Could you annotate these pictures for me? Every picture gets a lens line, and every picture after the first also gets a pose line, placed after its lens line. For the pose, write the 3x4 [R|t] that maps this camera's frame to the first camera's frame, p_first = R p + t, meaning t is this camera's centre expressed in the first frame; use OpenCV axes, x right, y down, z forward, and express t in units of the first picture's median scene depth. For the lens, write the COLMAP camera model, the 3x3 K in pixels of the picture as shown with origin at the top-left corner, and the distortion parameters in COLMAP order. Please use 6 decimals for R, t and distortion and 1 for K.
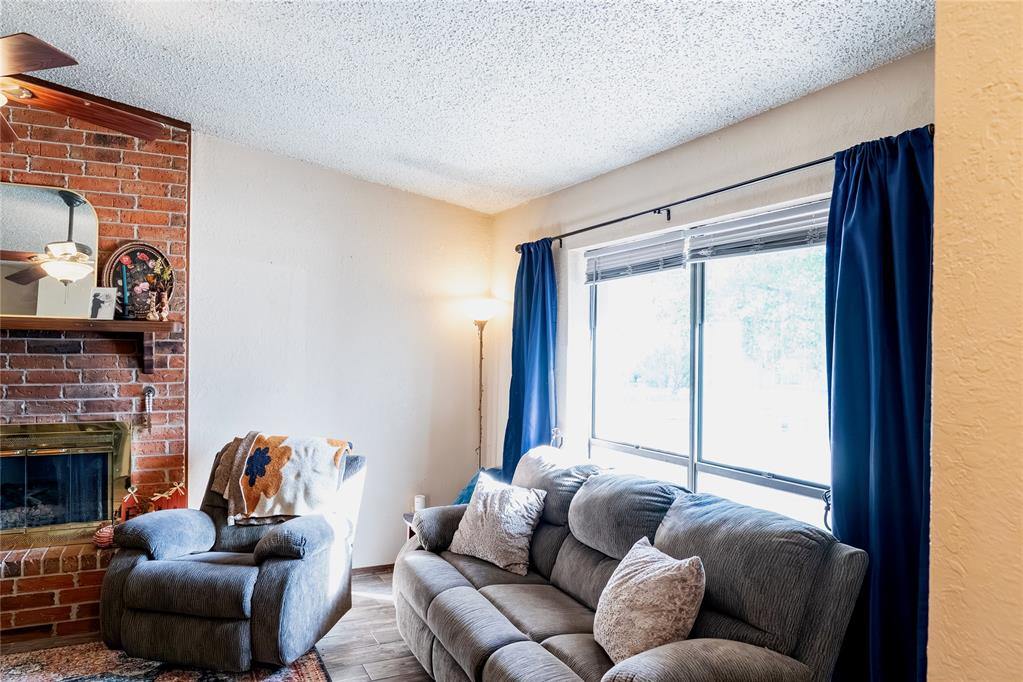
lens RADIAL K [[718.2, 0, 511.5], [0, 718.2, 341.0], [0, 0, 1]] dist [-0.008003, 0.002895]
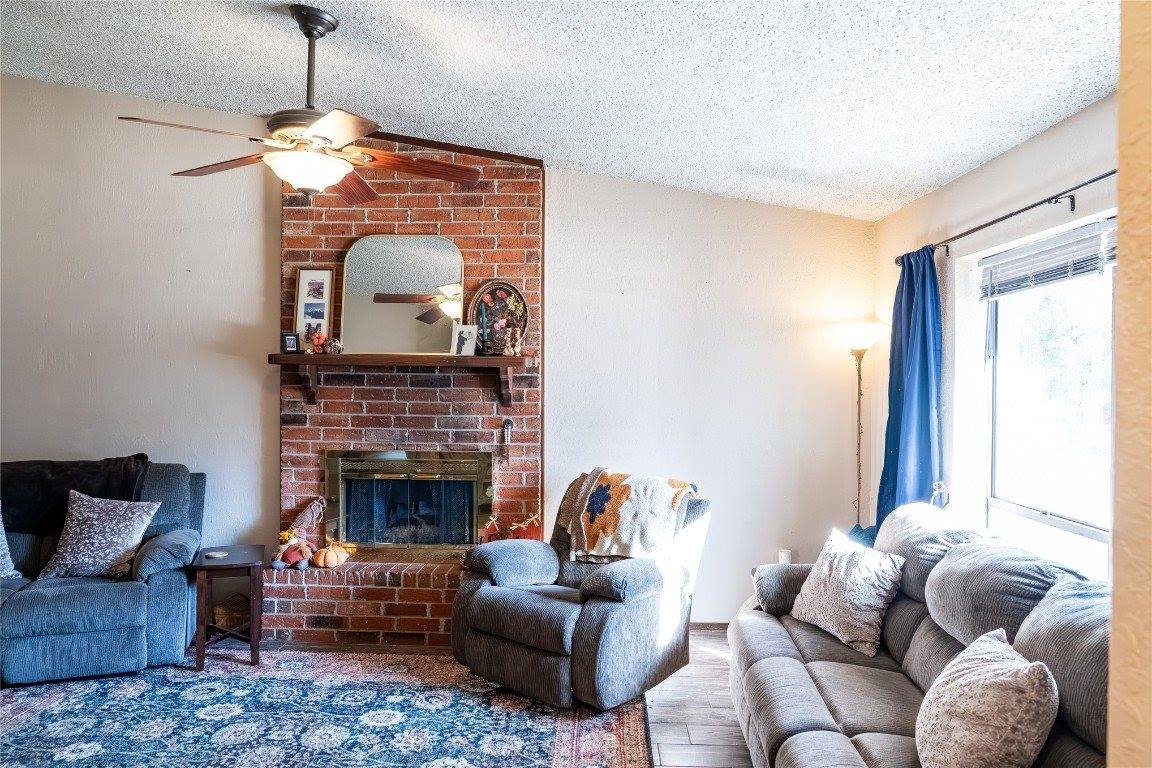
lens RADIAL K [[799.2, 0, 573.9], [0, 799.2, 379.8], [0, 0, 1]] dist [-0.010069, 0.006849]
pose [[0.884888, -0.001518, -0.465802, 0.125640], [0.005588, 0.999957, 0.007358, -0.001810], [0.465771, -0.009114, 0.884859, 0.023780]]
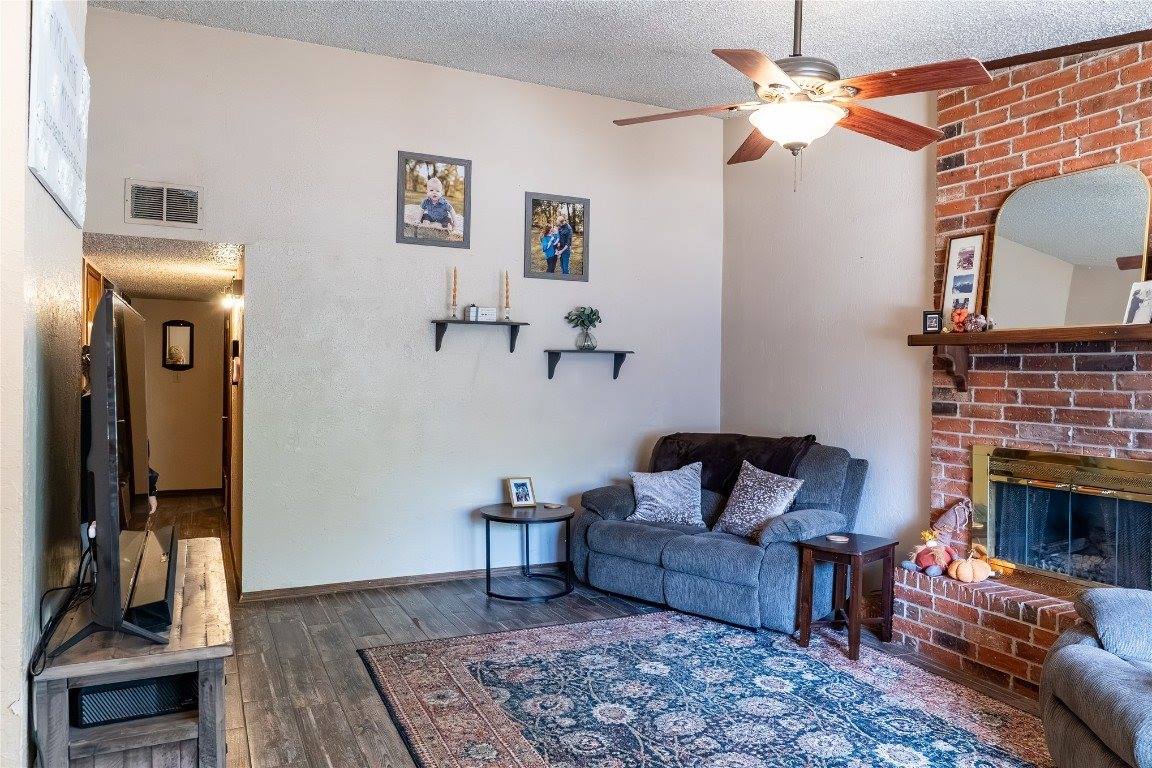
lens RADIAL K [[794.6, 0, 576.0], [0, 794.6, 384.0], [0, 0, 1]] dist [-0.005308, 0.004401]
pose [[0.001486, -0.003760, -0.999992, 0.262051], [-0.009721, 0.999946, -0.003775, 0.041893], [0.999952, 0.009727, 0.001449, 0.409391]]
